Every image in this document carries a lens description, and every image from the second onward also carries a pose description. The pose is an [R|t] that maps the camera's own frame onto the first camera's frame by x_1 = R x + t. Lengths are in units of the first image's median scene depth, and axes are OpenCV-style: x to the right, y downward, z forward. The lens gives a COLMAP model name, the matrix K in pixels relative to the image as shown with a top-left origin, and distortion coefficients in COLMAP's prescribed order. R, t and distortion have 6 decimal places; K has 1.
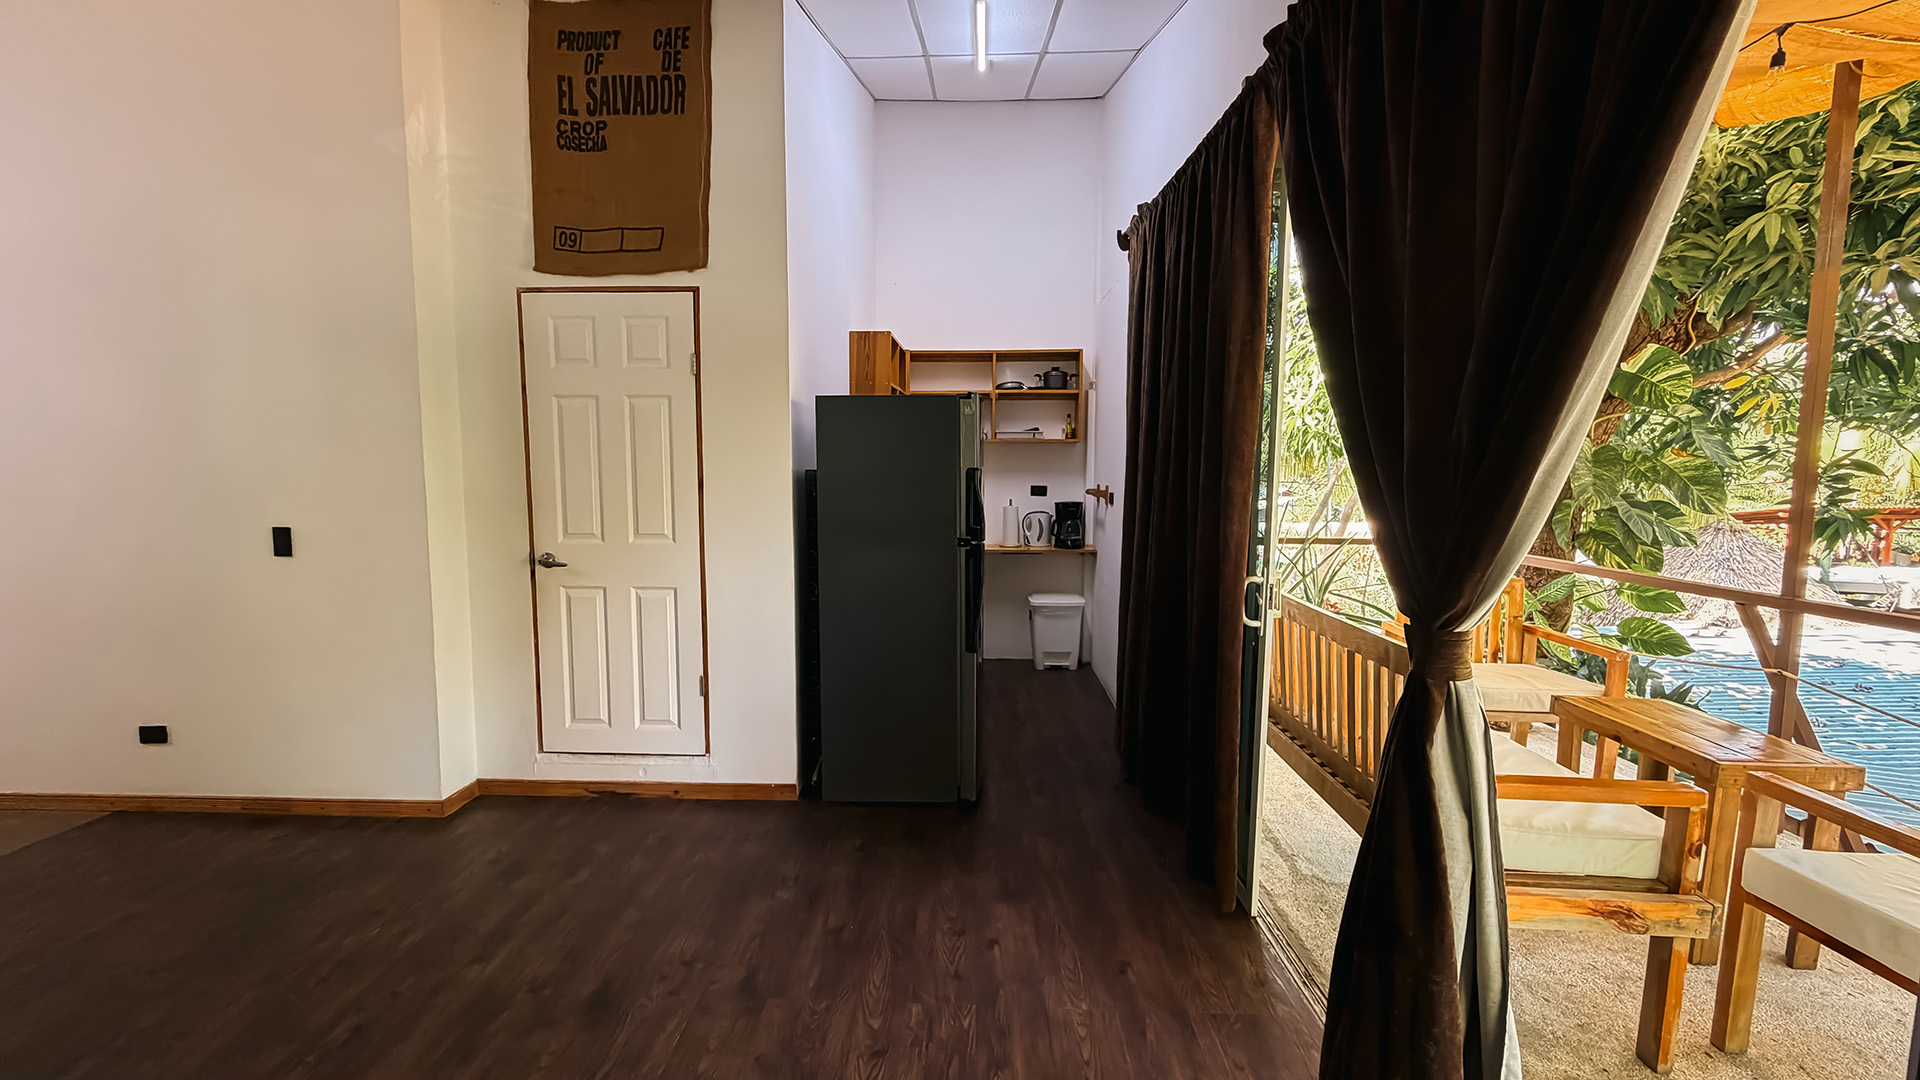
lens RADIAL K [[770.9, 0, 954.7], [0, 770.9, 539.2], [0, 0, 1]] dist [-0.001027, 0.000027]
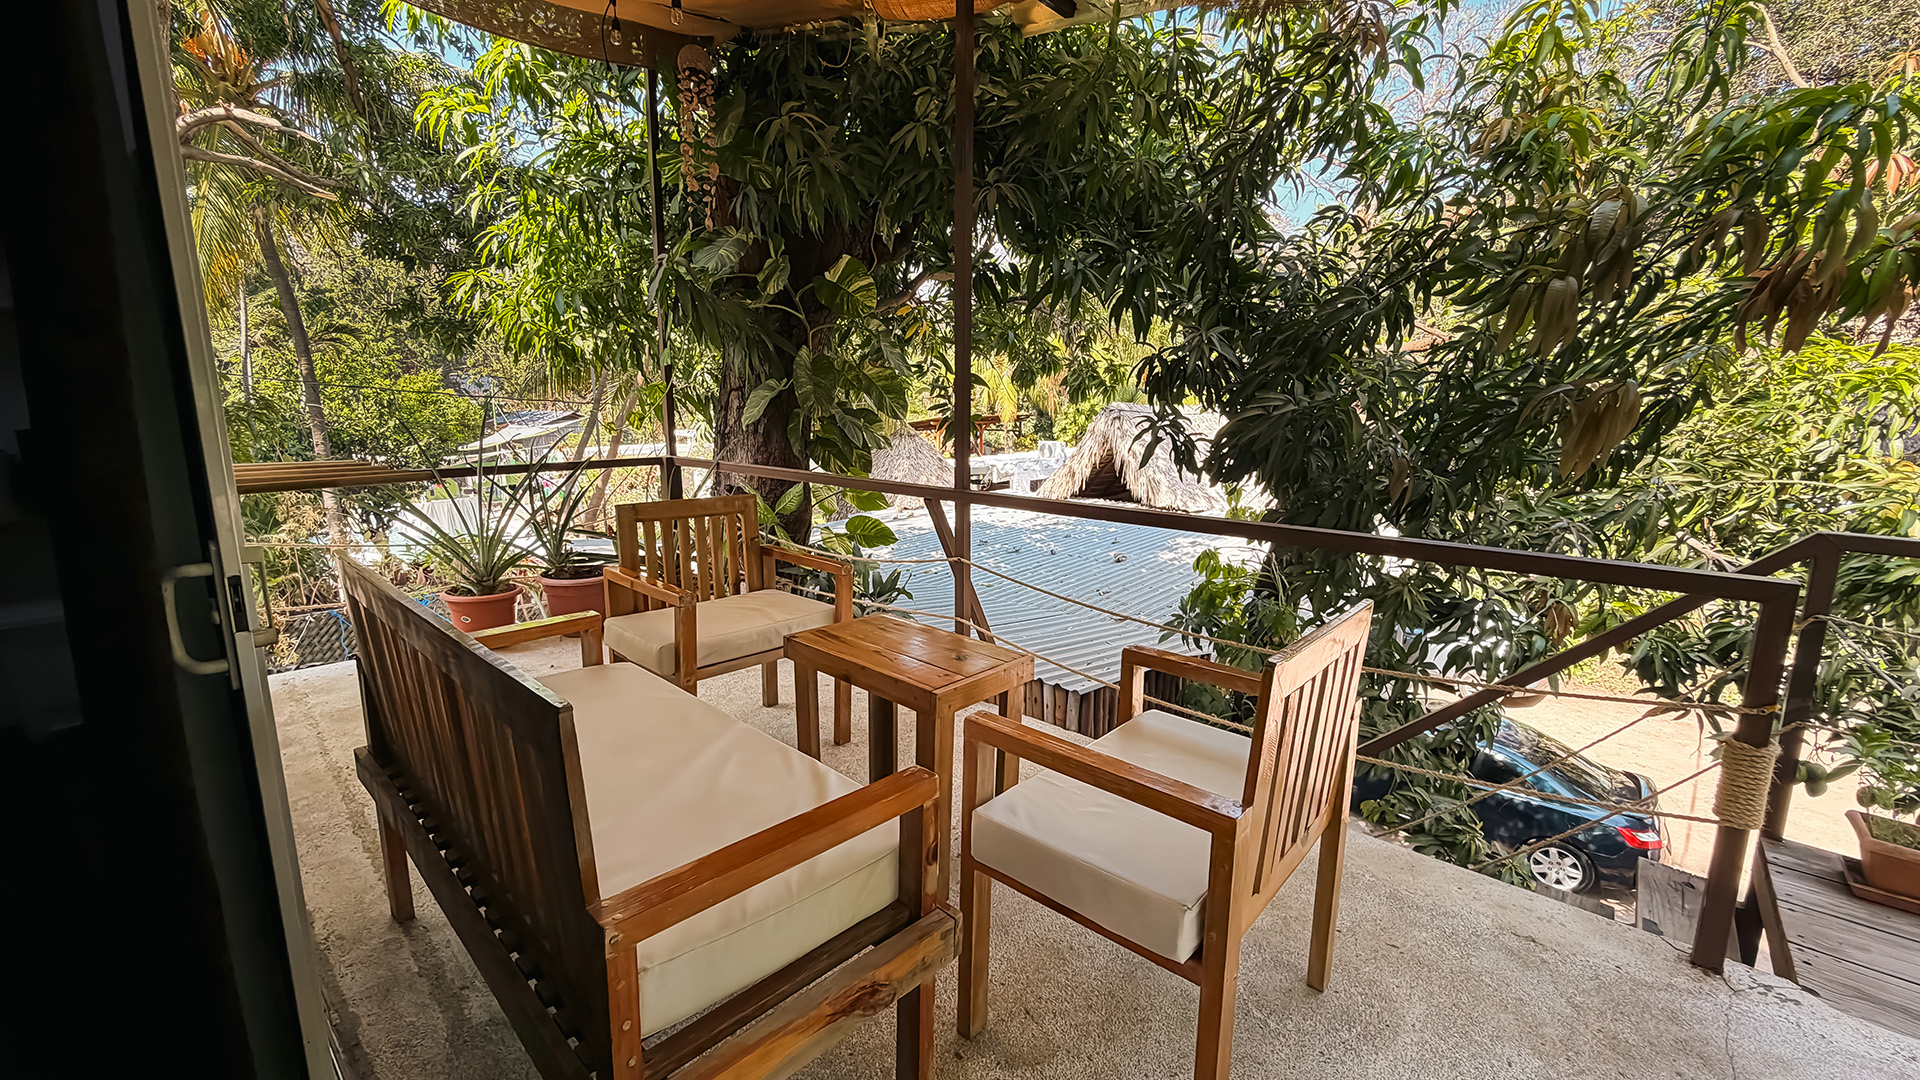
lens RADIAL K [[770.9, 0, 954.7], [0, 770.9, 539.2], [0, 0, 1]] dist [-0.001027, 0.000027]
pose [[0.657233, -0.141634, 0.740260, 0.193398], [0.068309, 0.989336, 0.128642, 0.003185], [-0.750586, -0.033982, 0.659899, 0.207638]]
